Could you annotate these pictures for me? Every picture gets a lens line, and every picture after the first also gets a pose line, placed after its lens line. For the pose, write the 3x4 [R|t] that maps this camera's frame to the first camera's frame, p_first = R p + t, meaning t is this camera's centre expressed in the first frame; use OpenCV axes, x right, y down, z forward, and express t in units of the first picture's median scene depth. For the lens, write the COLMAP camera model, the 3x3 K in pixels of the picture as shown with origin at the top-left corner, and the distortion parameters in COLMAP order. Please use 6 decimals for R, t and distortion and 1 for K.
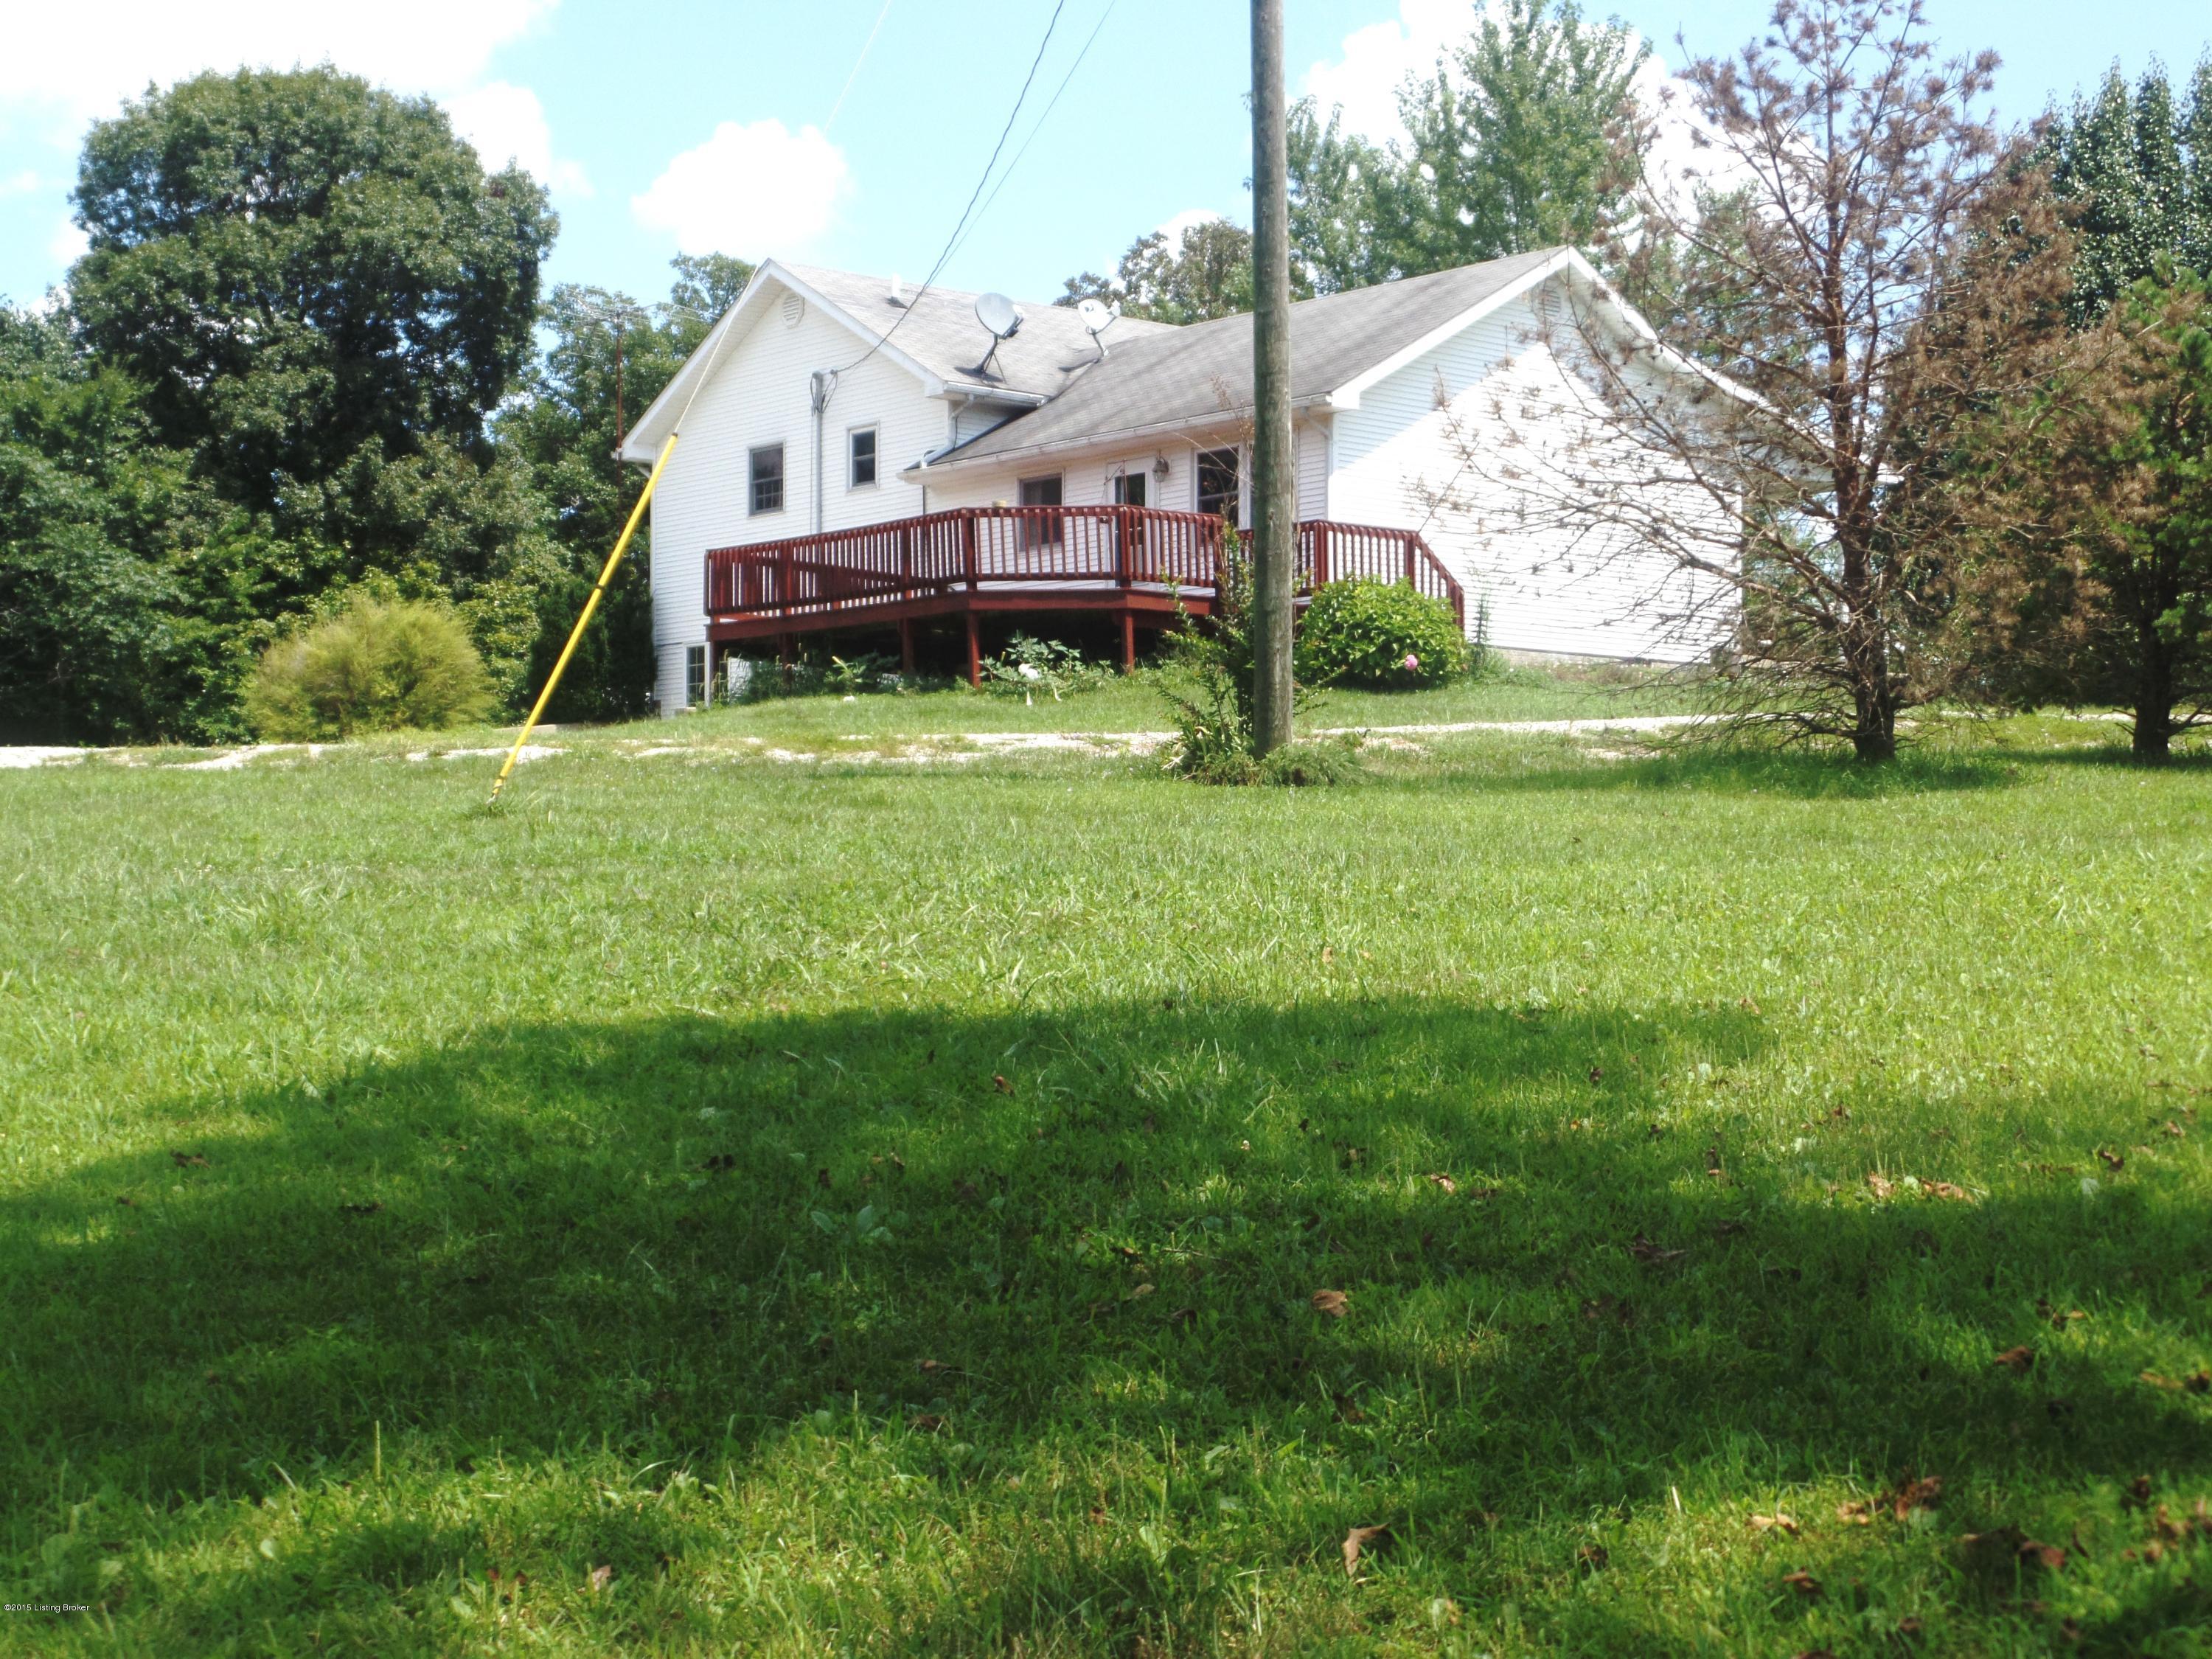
lens RADIAL K [[3353.5, 0, 1105.8], [0, 3353.5, 826.8], [0, 0, 1]] dist [0.029219, 0.000000]
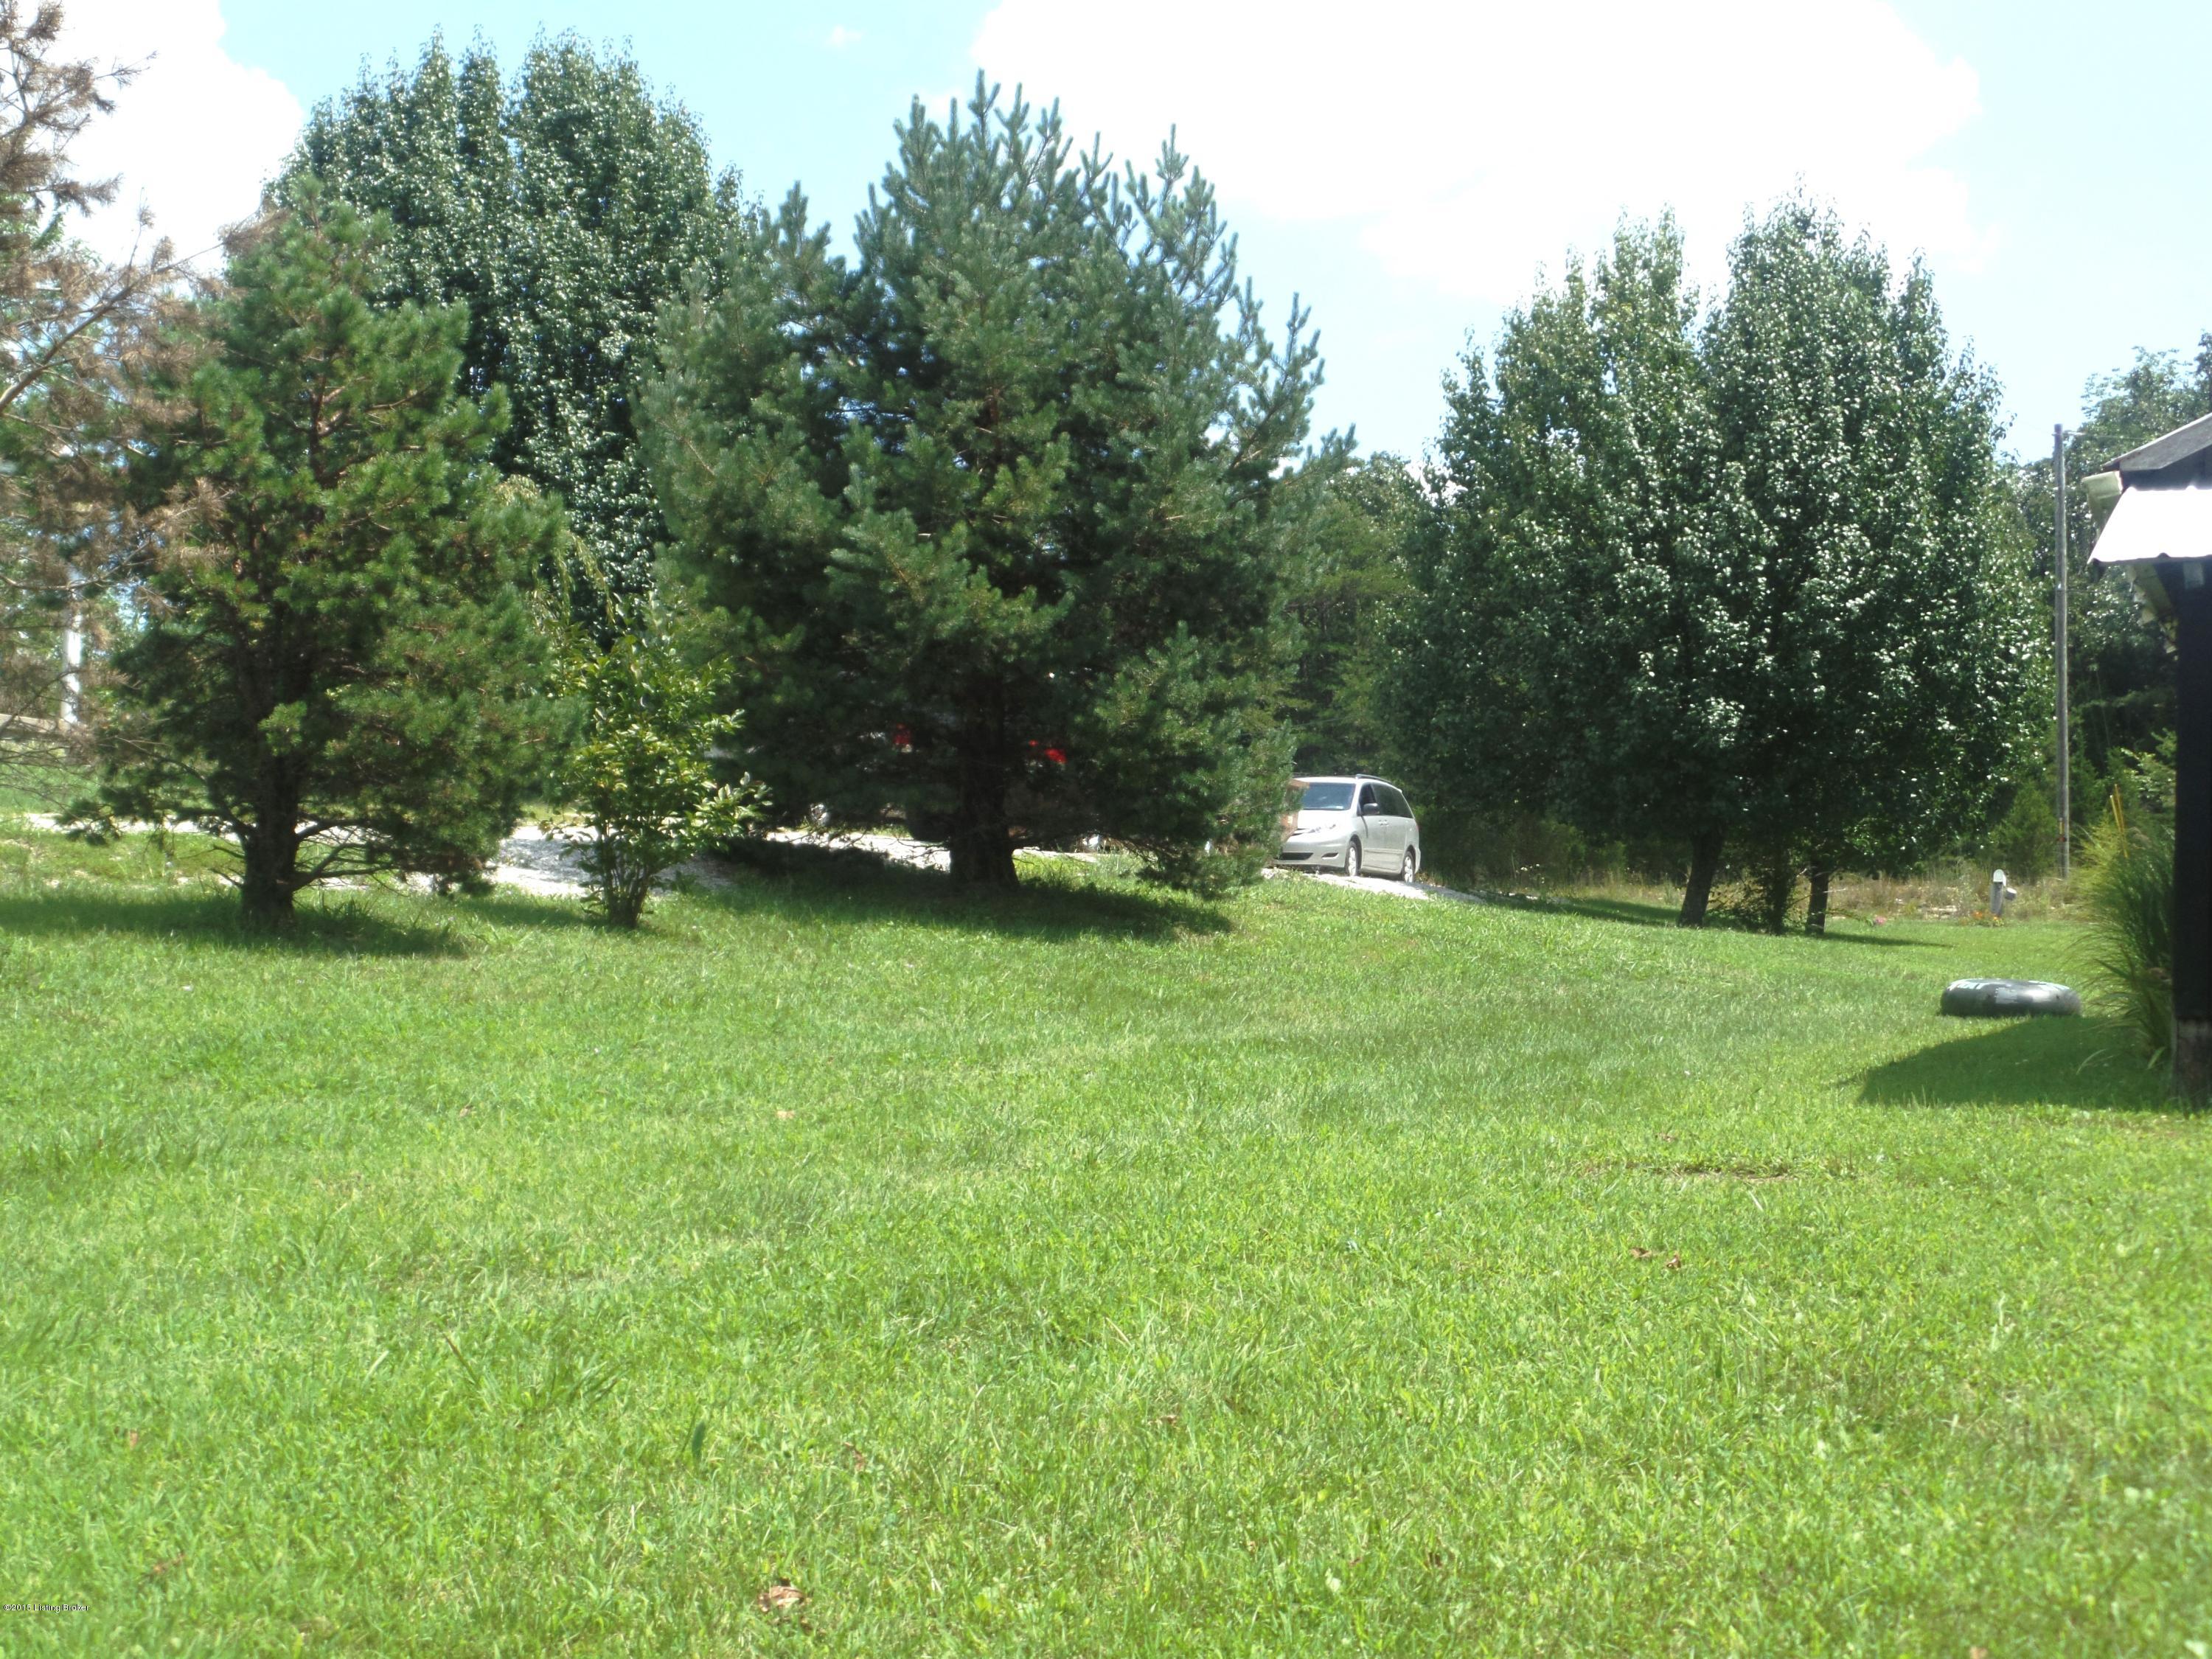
lens RADIAL K [[3353.5, 0, 1105.7], [0, 3353.5, 830.3], [0, 0, 1]] dist [0.029219, 0.000000]
pose [[0.896508, 0.027270, 0.442187, 0.080083], [-0.024347, 0.999628, -0.012285, -0.016888], [-0.442358, 0.000248, 0.896839, 0.157267]]
